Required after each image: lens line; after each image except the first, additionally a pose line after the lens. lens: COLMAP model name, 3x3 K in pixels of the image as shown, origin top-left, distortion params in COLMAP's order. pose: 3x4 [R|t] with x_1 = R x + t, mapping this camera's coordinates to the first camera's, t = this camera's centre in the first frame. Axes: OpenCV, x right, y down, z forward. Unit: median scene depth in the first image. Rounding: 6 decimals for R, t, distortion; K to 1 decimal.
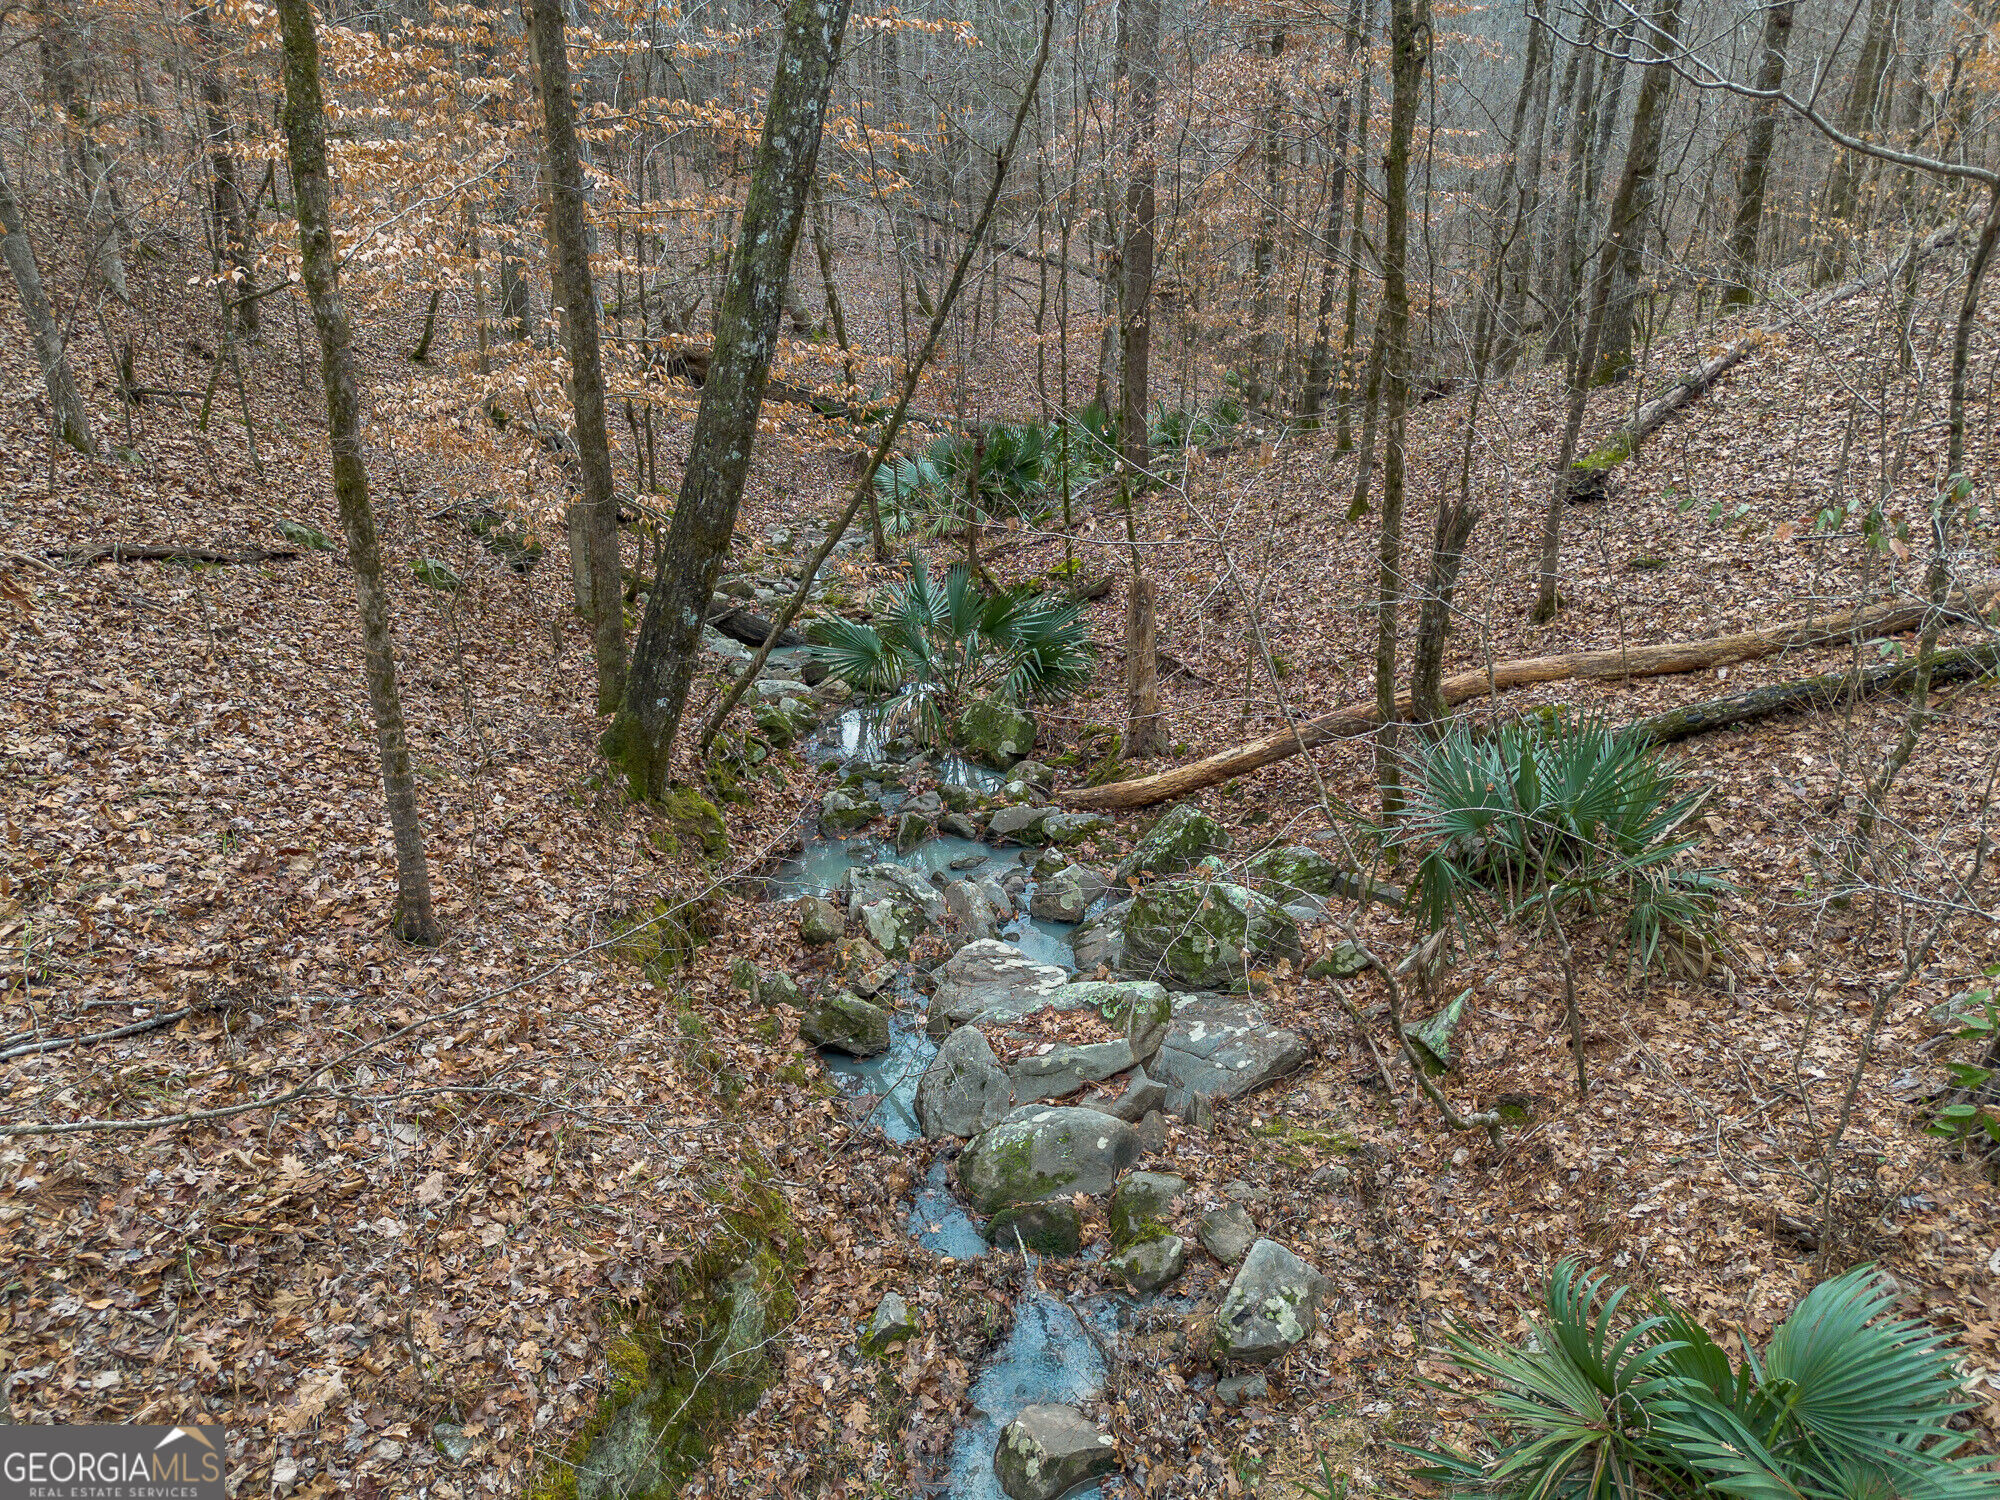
lens RADIAL K [[1378.6, 0, 990.8], [0, 1378.6, 741.8], [0, 0, 1]] dist [0.074324, -0.080426]
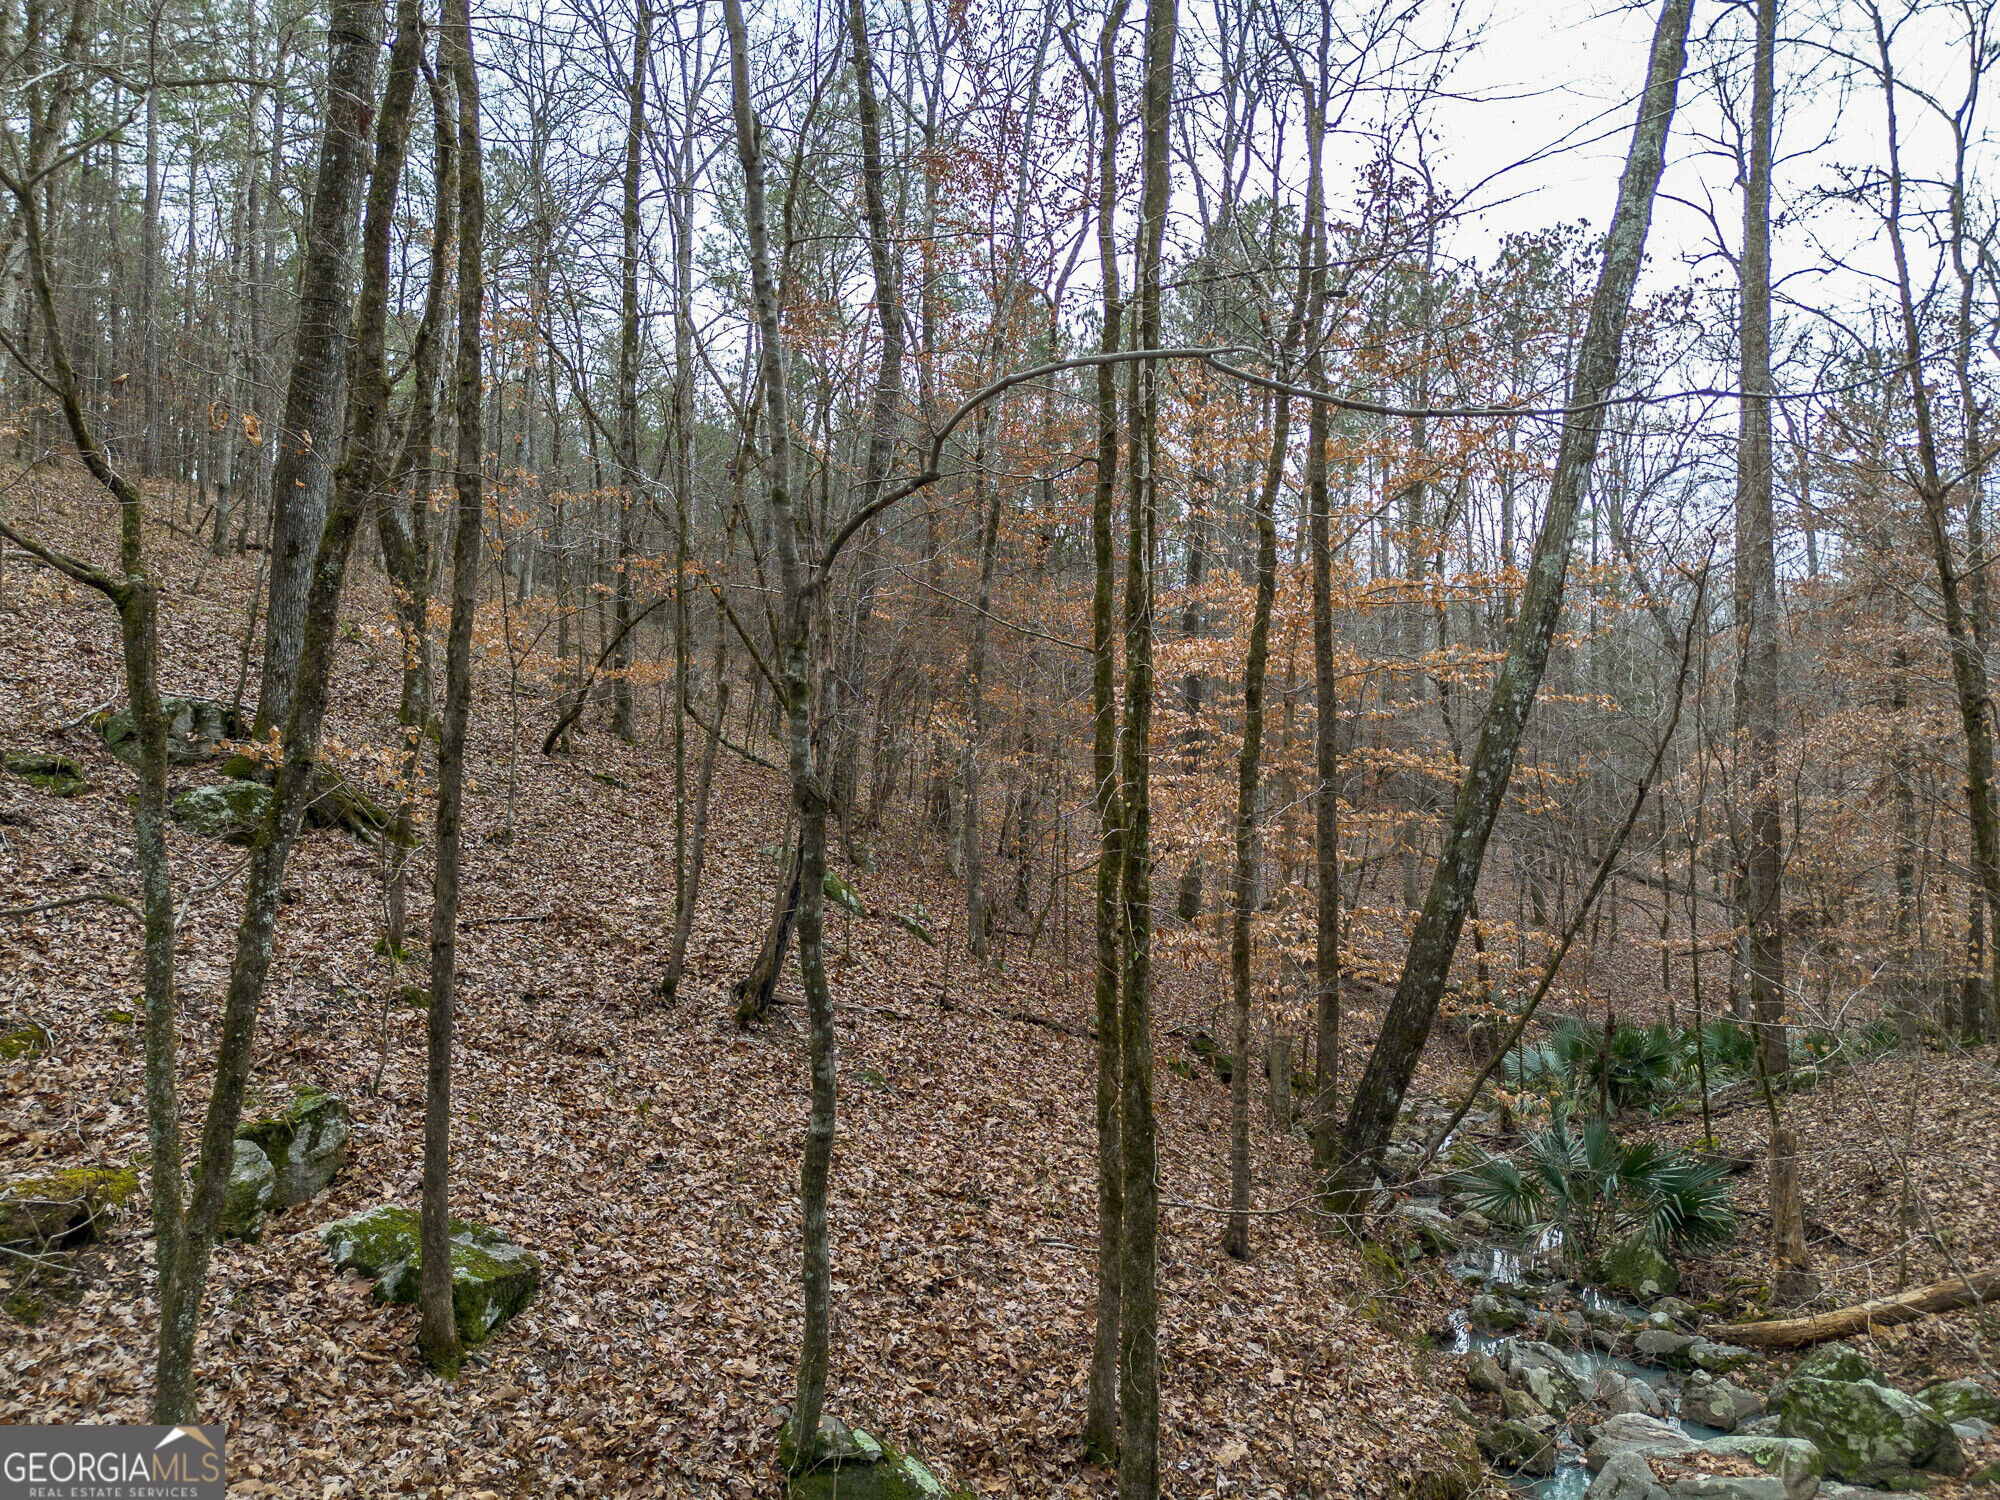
lens RADIAL K [[1404.2, 0, 1002.3], [0, 1404.2, 733.8], [0, 0, 1]] dist [0.015836, -0.006458]
pose [[0.921109, -0.005519, -0.389267, -0.025810], [-0.159206, 0.907125, -0.389586, 0.143563], [0.355264, 0.420825, 0.834682, -0.329974]]
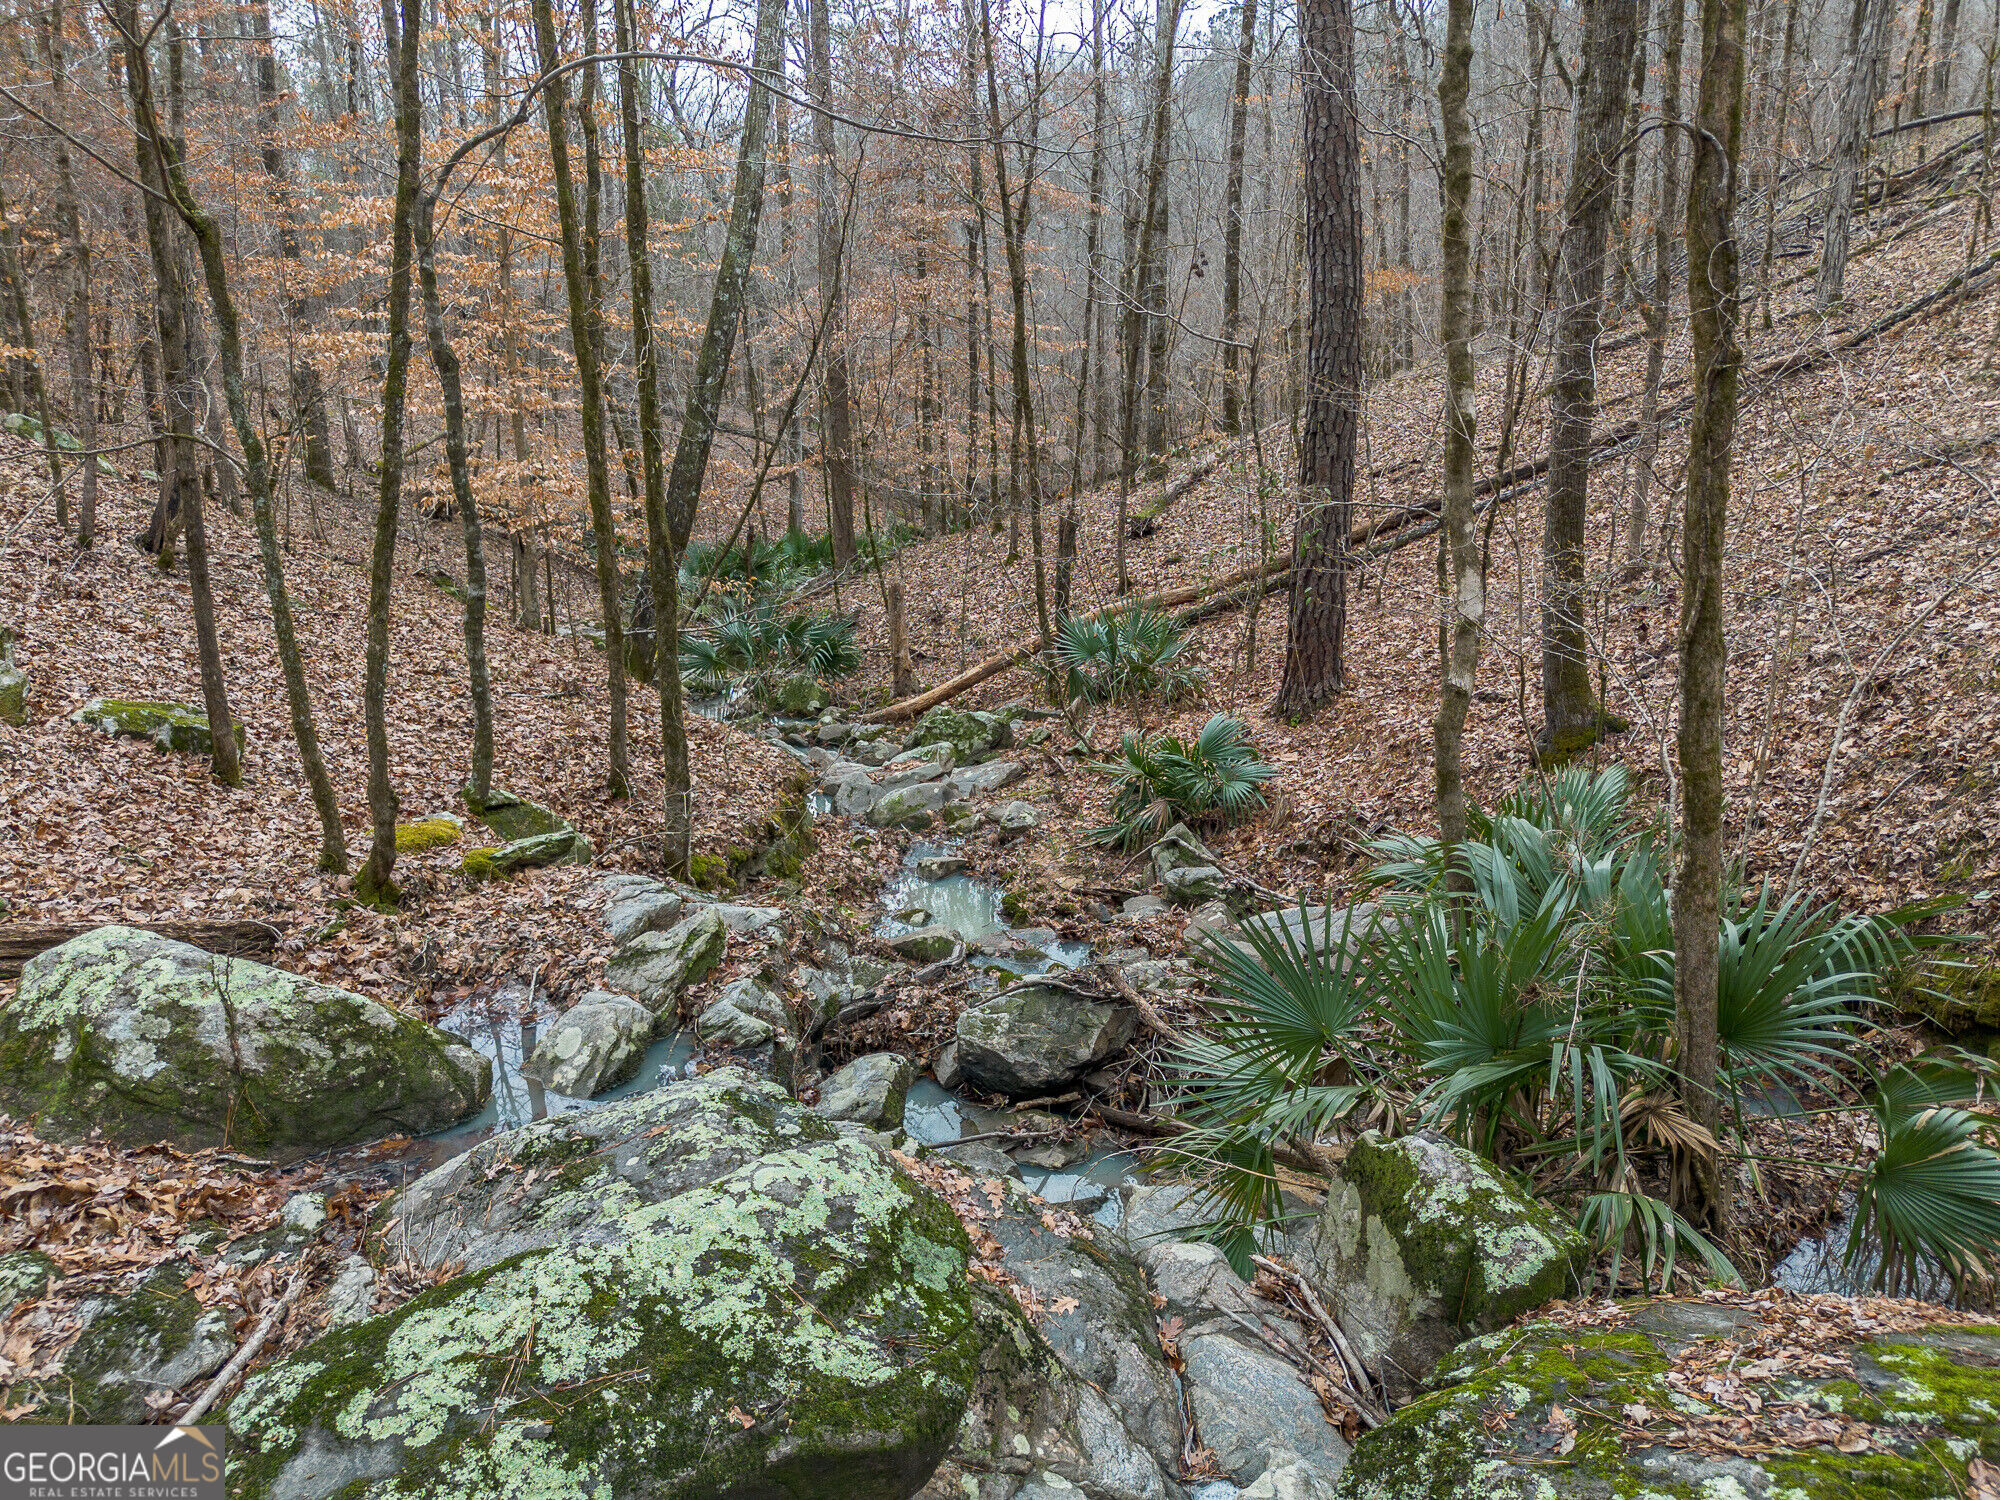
lens RADIAL K [[1378.6, 0, 990.8], [0, 1378.6, 741.8], [0, 0, 1]] dist [0.074324, -0.080426]
pose [[0.967012, -0.073970, 0.243756, -0.208549], [0.102480, 0.989025, -0.106426, 0.271696], [-0.233209, 0.127895, 0.963980, -0.633583]]
